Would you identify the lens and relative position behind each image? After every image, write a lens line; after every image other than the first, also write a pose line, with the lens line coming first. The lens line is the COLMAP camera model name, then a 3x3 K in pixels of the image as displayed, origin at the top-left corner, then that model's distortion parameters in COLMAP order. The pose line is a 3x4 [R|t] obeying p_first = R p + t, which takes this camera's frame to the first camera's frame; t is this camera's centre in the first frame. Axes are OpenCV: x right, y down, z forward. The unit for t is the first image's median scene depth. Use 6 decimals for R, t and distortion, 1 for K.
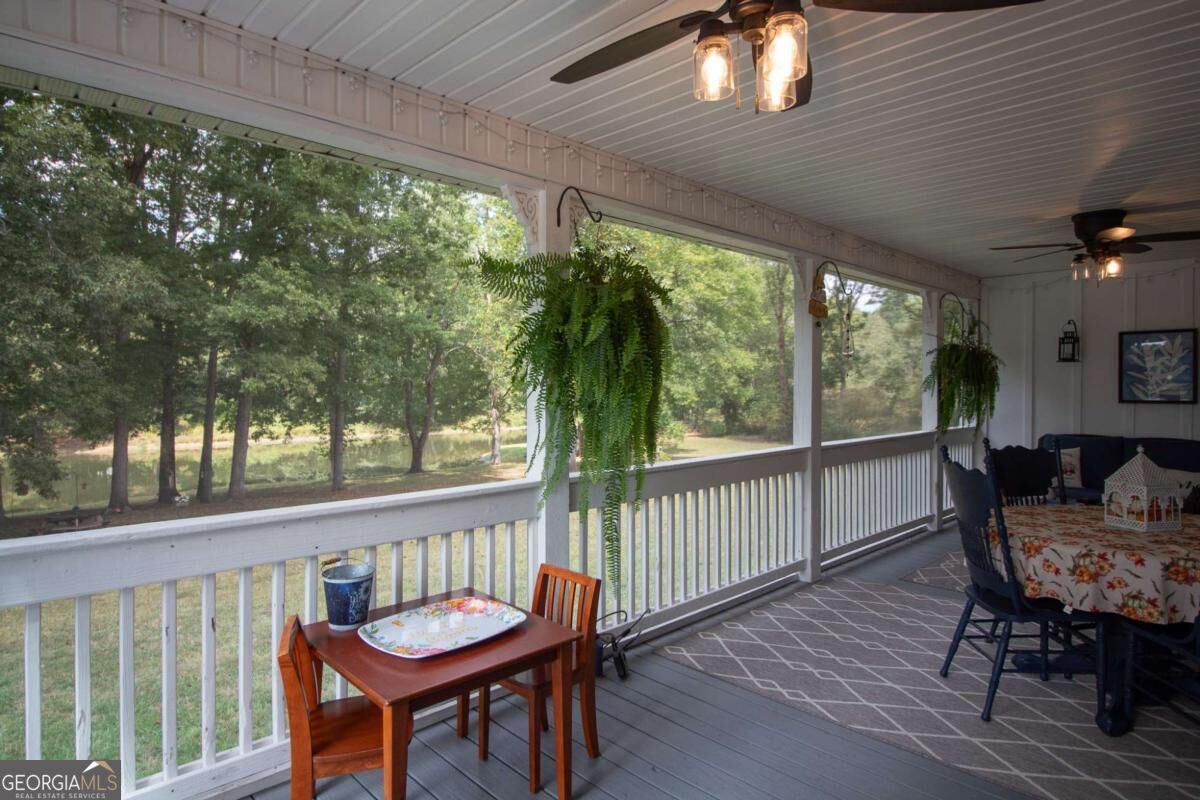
lens RADIAL K [[666.2, 0, 611.0], [0, 666.2, 382.7], [0, 0, 1]] dist [0.001227, -0.010546]
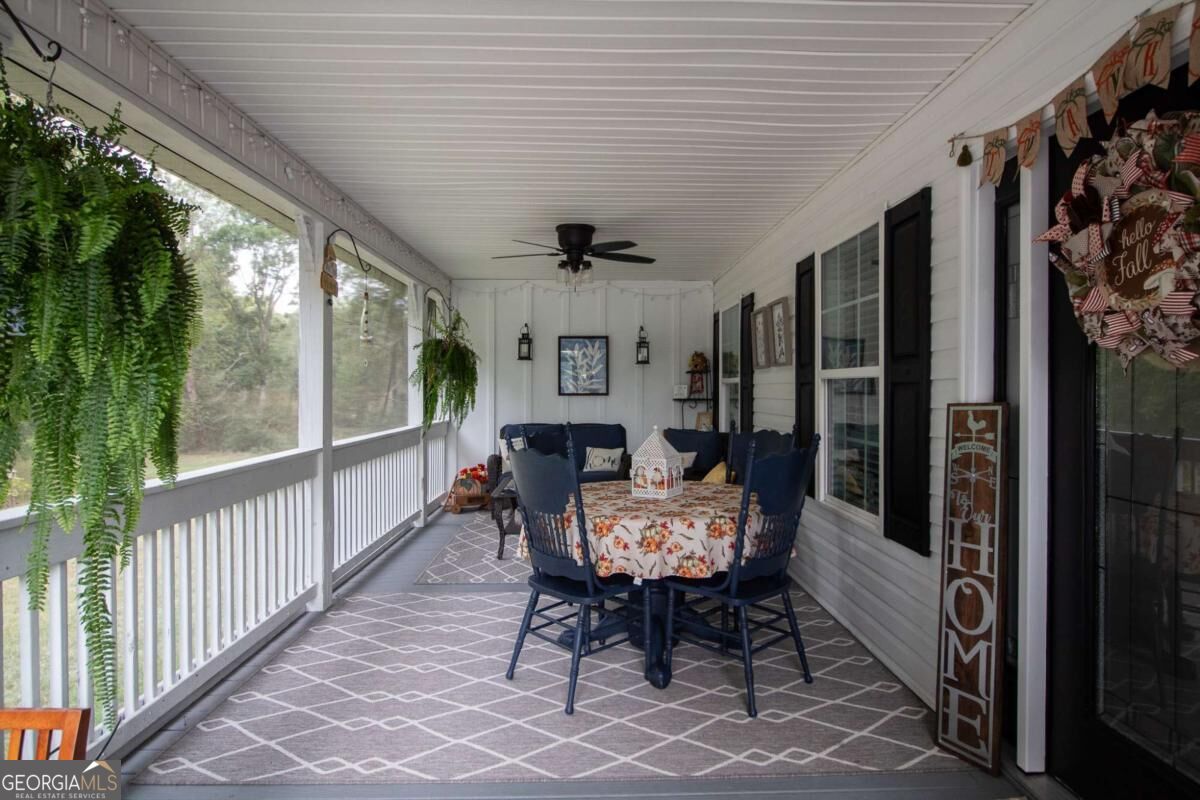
lens RADIAL K [[666.2, 0, 611.0], [0, 666.2, 382.7], [0, 0, 1]] dist [0.001227, -0.010546]
pose [[0.687414, 0.003903, 0.726255, -0.092558], [-0.001902, 0.999992, -0.003574, 0.027490], [-0.726263, 0.001075, 0.687416, 0.264635]]
